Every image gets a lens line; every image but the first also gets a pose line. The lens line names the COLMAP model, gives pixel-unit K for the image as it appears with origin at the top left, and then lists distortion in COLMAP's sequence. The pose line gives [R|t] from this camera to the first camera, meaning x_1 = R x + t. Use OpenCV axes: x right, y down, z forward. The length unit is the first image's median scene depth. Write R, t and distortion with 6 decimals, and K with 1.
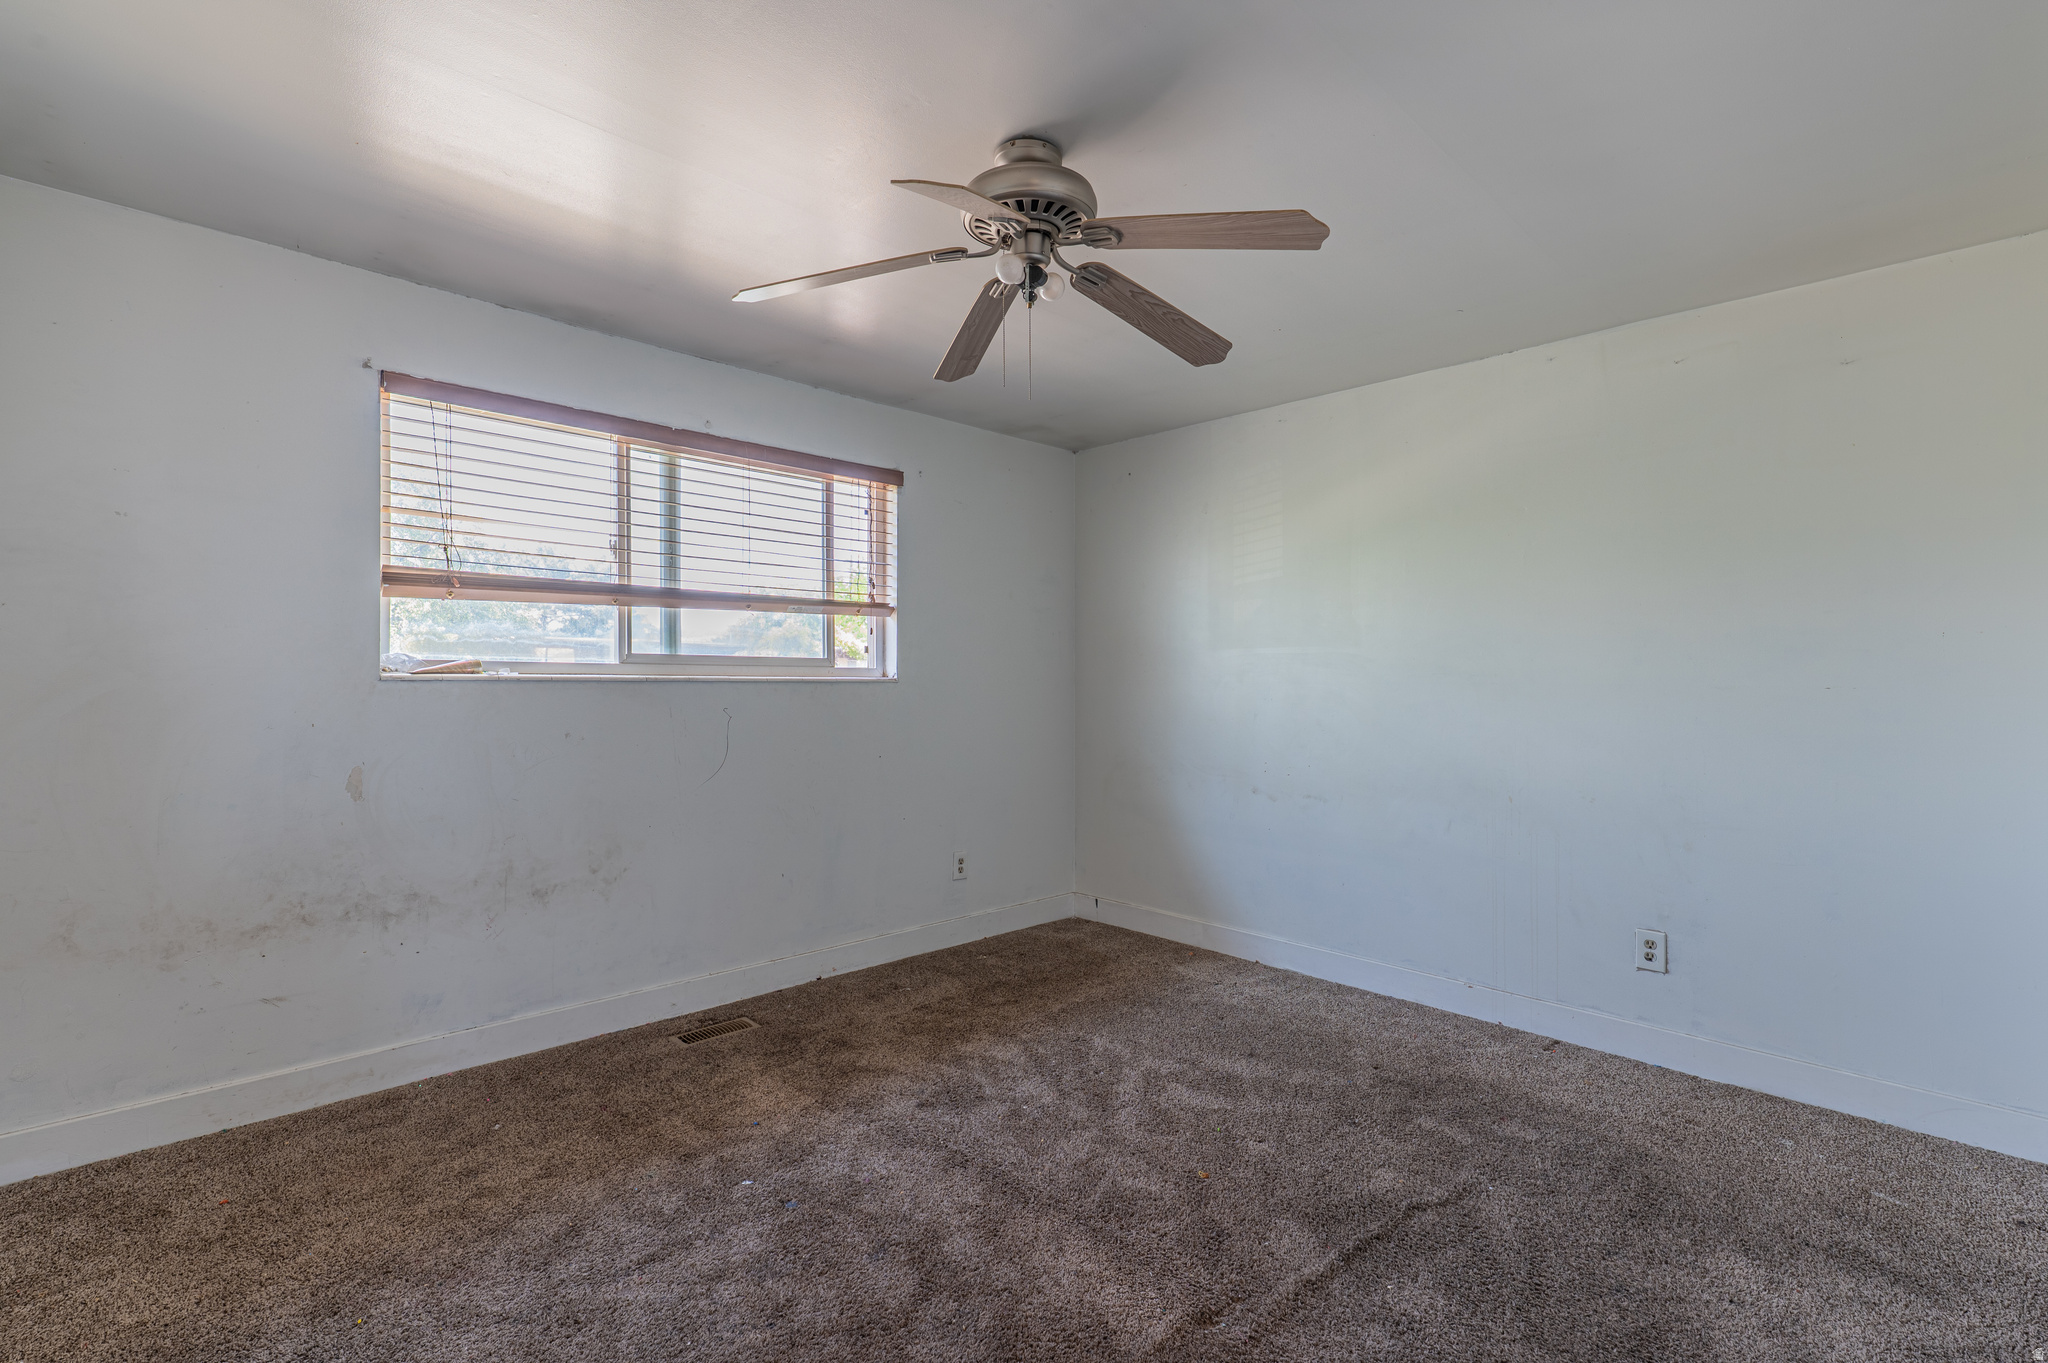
lens RADIAL K [[932.6, 0, 1029.7], [0, 932.6, 685.7], [0, 0, 1]] dist [0.000456, 0.000463]
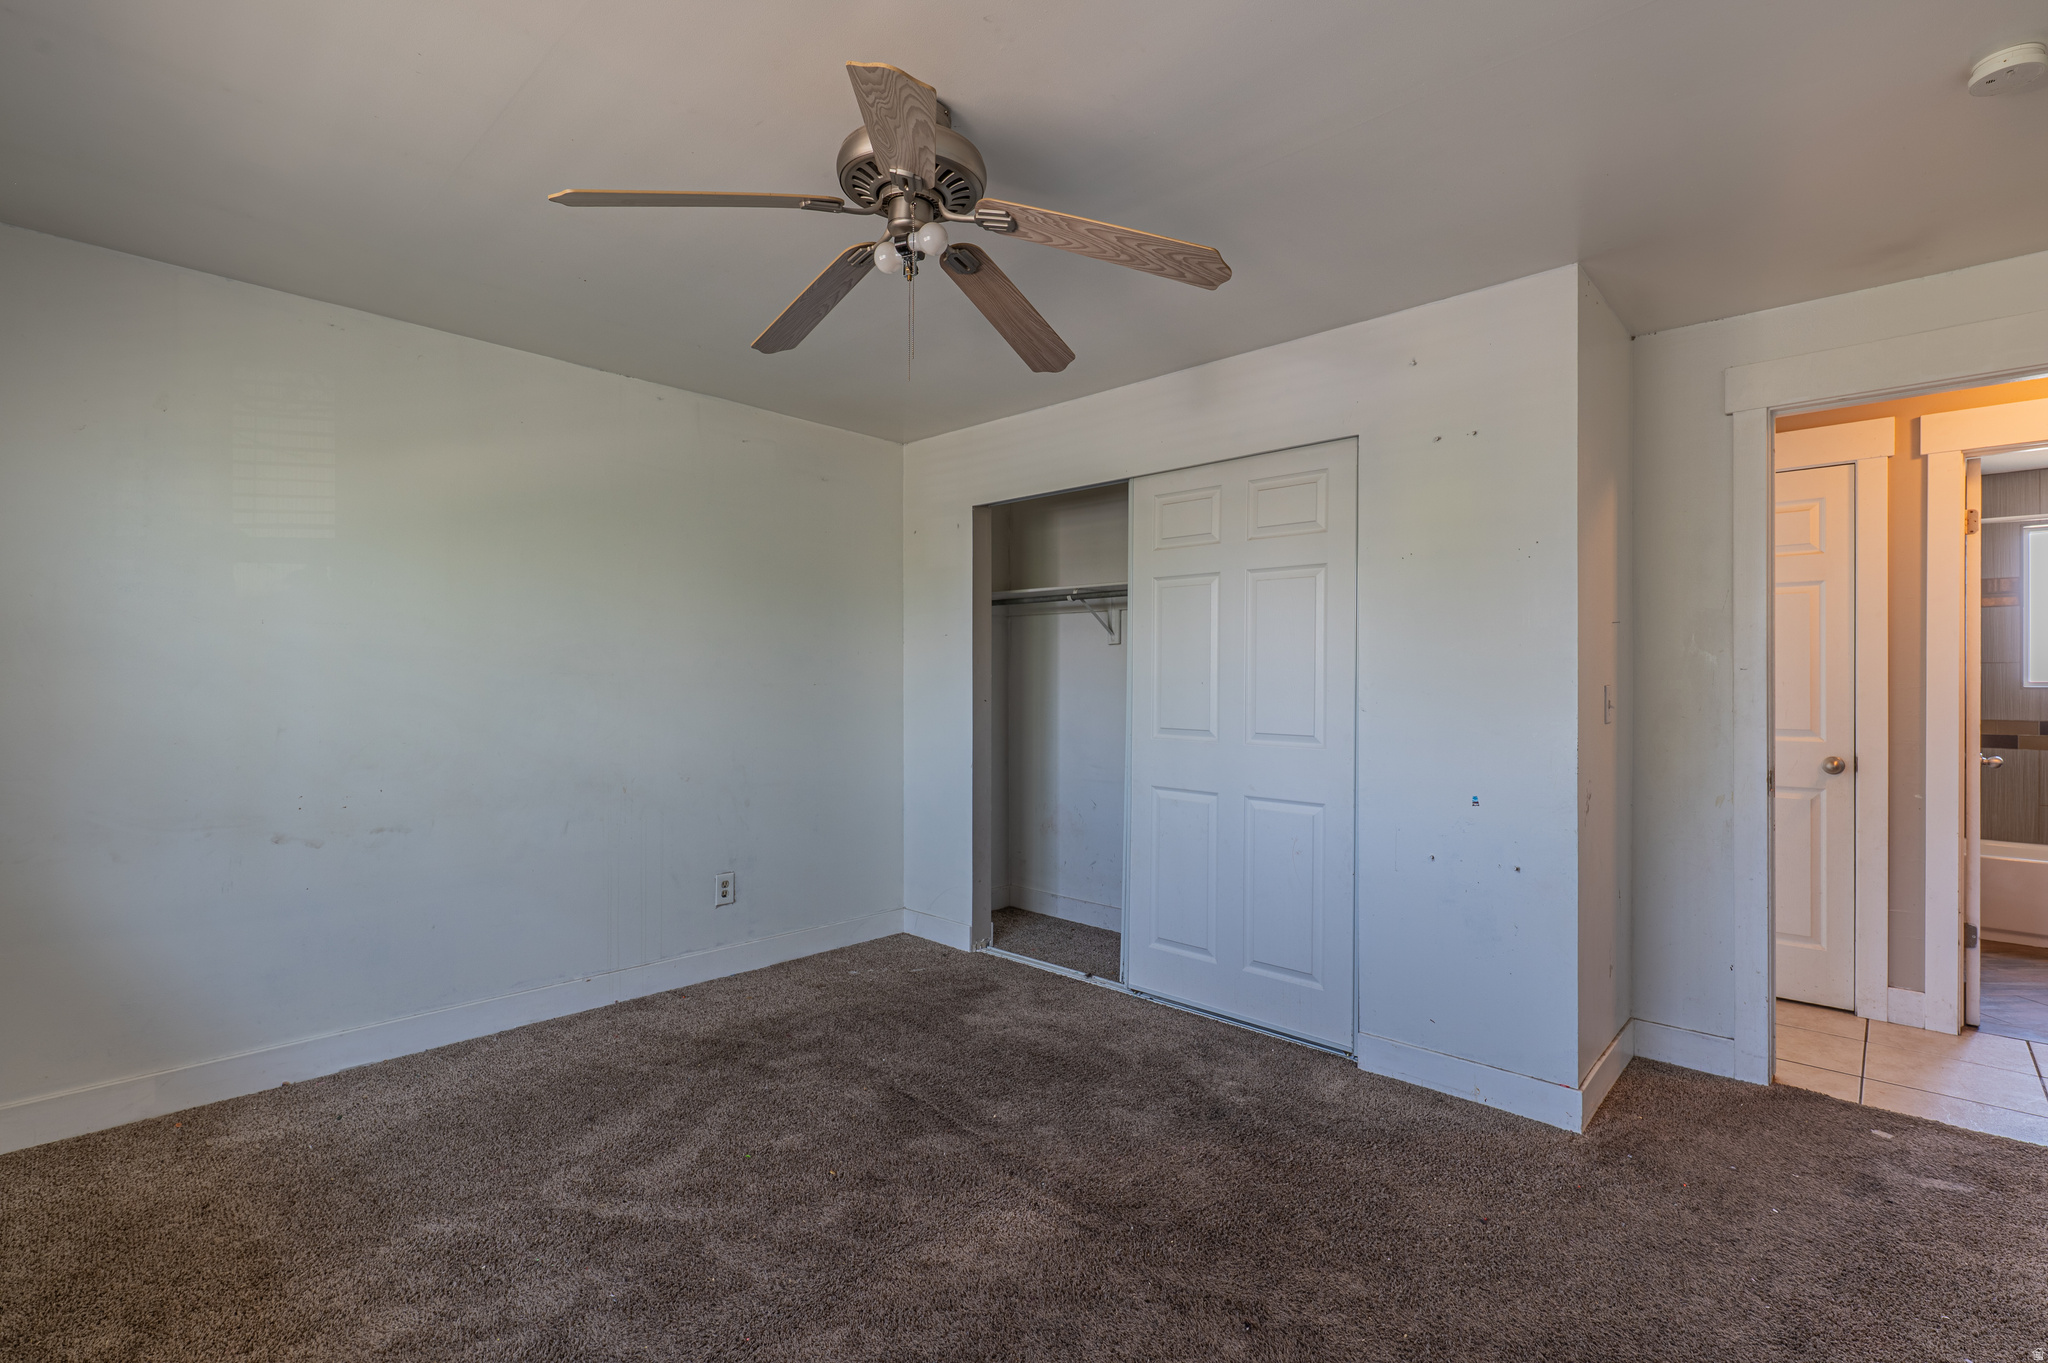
lens RADIAL K [[932.6, 0, 1029.4], [0, 932.6, 675.5], [0, 0, 1]] dist [0.000456, 0.000463]
pose [[-0.050098, -0.002503, 0.998741, -0.643308], [0.000388, 0.999997, 0.002526, -0.014650], [-0.998744, 0.000514, -0.050097, 0.643787]]
